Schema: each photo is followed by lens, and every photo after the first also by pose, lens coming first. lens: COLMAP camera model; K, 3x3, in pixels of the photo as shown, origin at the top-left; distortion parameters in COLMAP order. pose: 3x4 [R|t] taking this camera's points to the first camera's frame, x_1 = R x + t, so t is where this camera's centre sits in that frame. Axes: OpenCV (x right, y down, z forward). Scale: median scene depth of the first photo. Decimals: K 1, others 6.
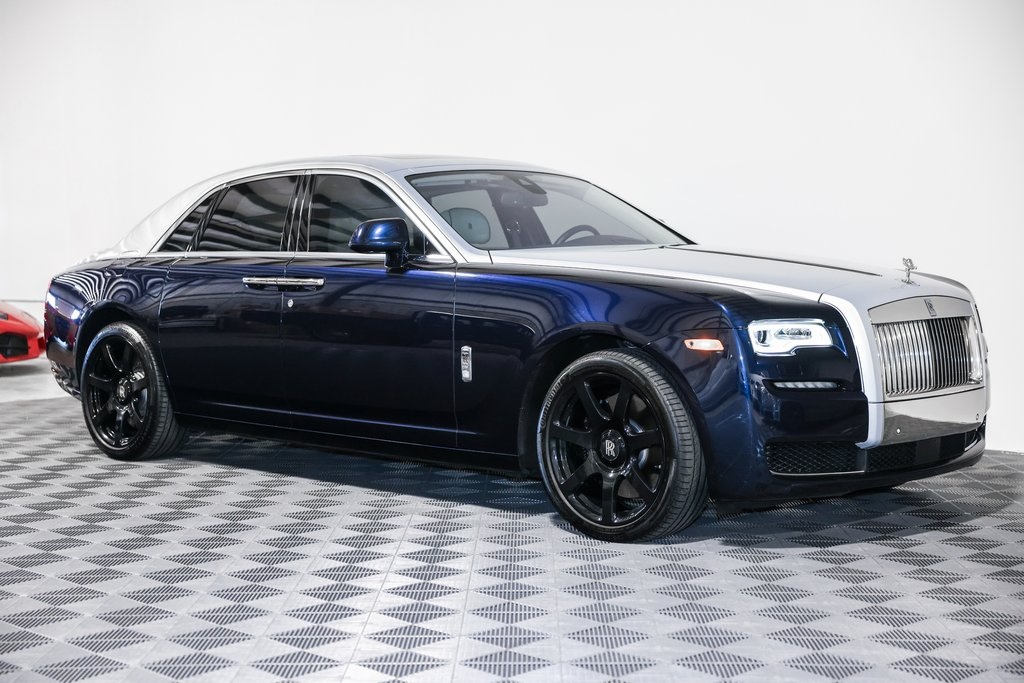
lens RADIAL K [[1575.0, 0, 512.0], [0, 1575.0, 341.5], [0, 0, 1]] dist [0.067555, -0.045883]
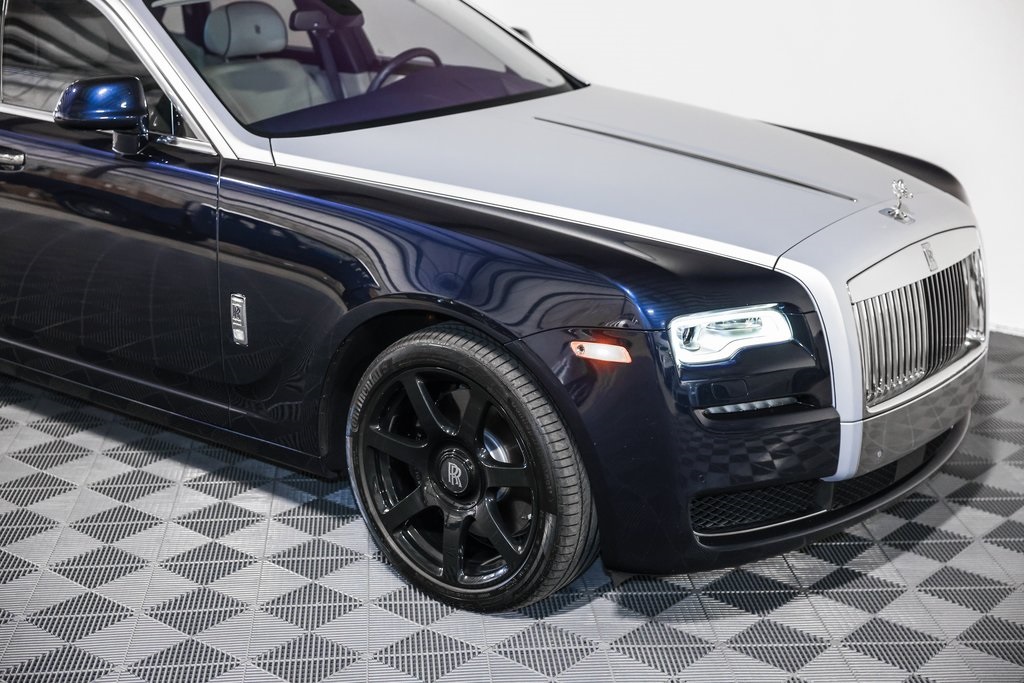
lens RADIAL K [[1575.0, 0, 512.0], [0, 1575.0, 341.5], [0, 0, 1]] dist [0.067555, -0.045883]
pose [[0.994815, -0.017452, 0.100188, 0.020575], [-0.005870, 0.973668, 0.227897, -0.141101], [-0.101528, -0.227303, 0.968517, 0.363854]]
